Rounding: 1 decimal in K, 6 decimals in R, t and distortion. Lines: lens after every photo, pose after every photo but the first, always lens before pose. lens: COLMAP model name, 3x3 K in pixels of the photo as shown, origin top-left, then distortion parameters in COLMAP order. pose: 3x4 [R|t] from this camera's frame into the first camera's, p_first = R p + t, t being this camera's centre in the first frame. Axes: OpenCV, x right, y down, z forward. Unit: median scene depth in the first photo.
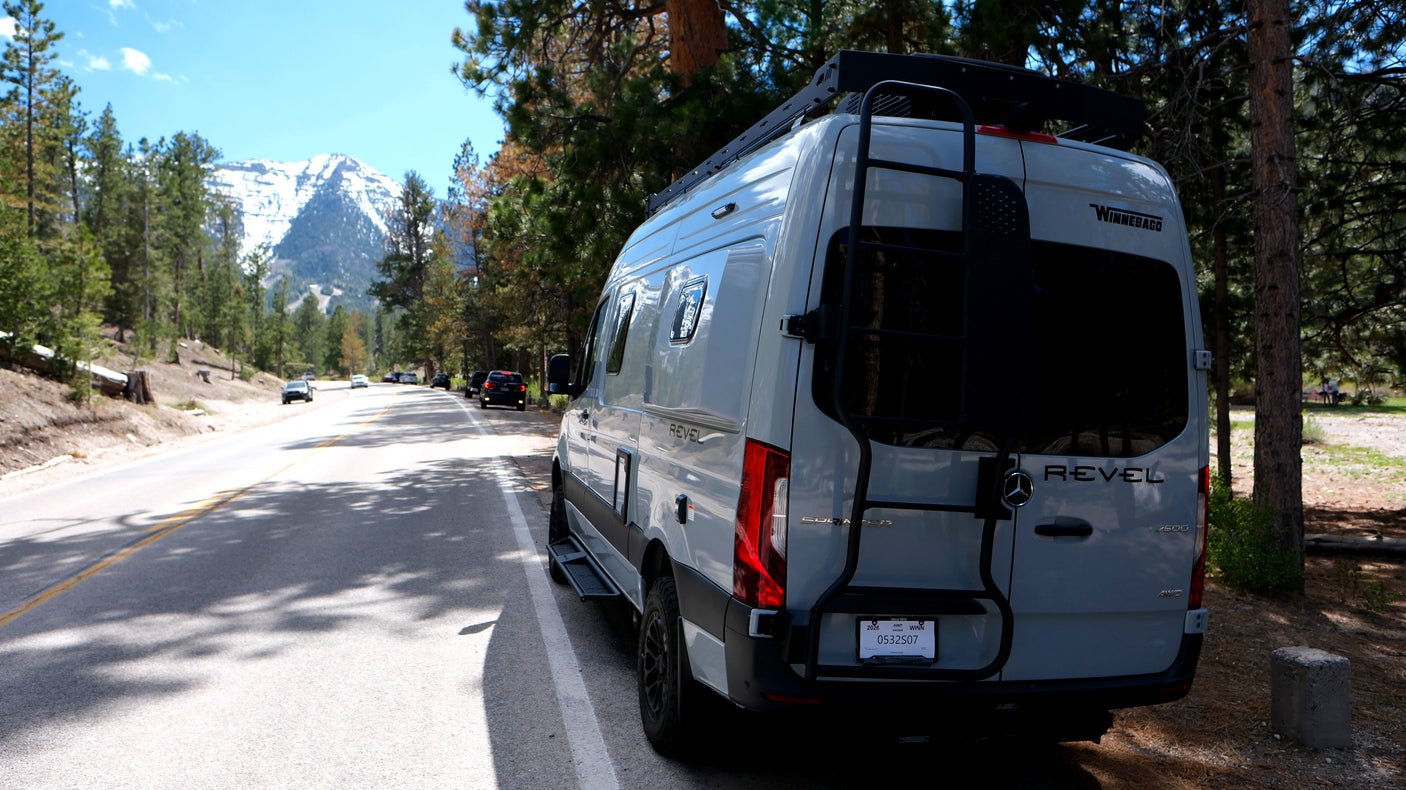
lens RADIAL K [[991.9, 0, 703.0], [0, 991.9, 395.0], [0, 0, 1]] dist [-0.000196, -0.002698]
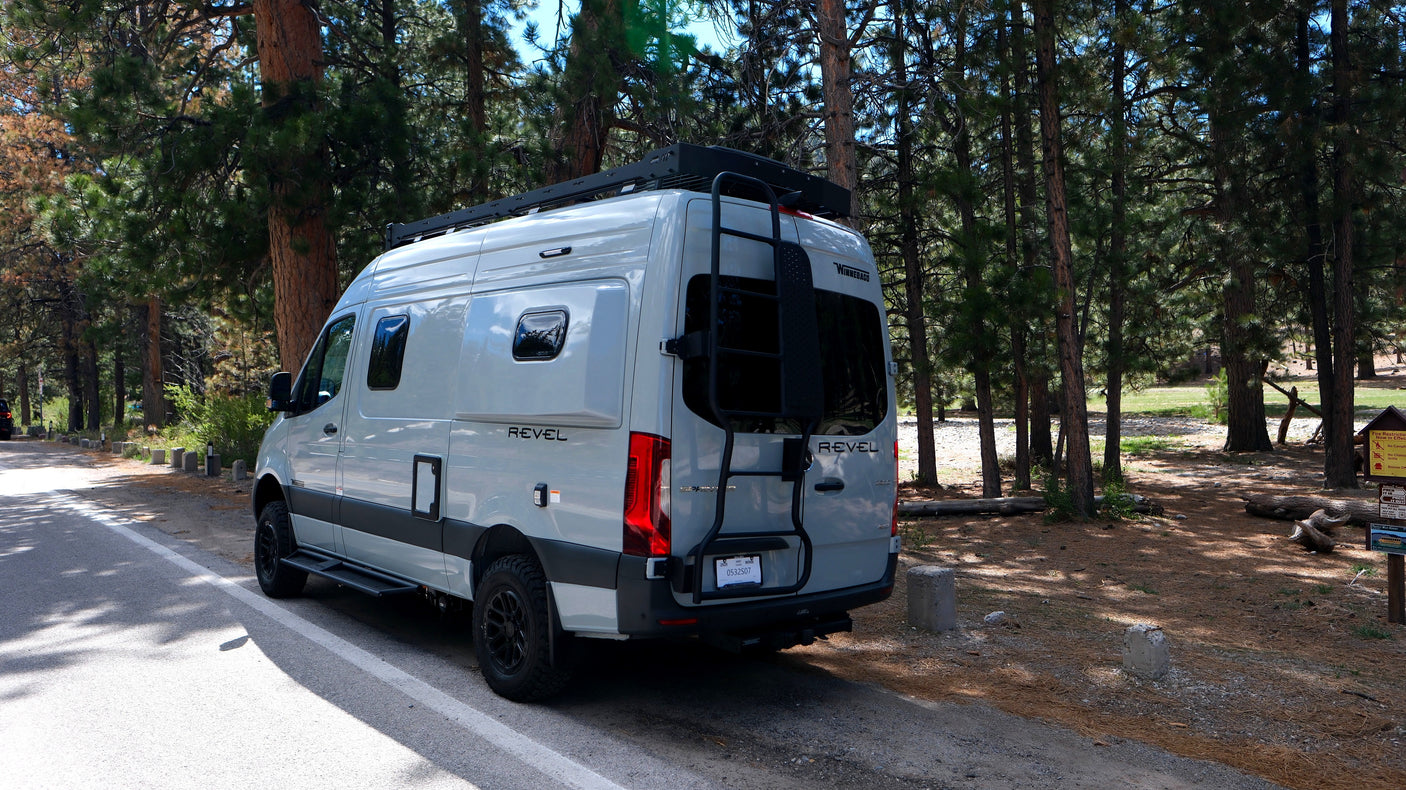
lens RADIAL K [[991.9, 0, 703.0], [0, 991.9, 395.0], [0, 0, 1]] dist [-0.000196, -0.002698]
pose [[0.894140, -0.024188, 0.447134, -0.460710], [0.030624, 0.999505, -0.007170, 0.007389], [-0.446739, 0.020104, 0.894438, -0.224888]]
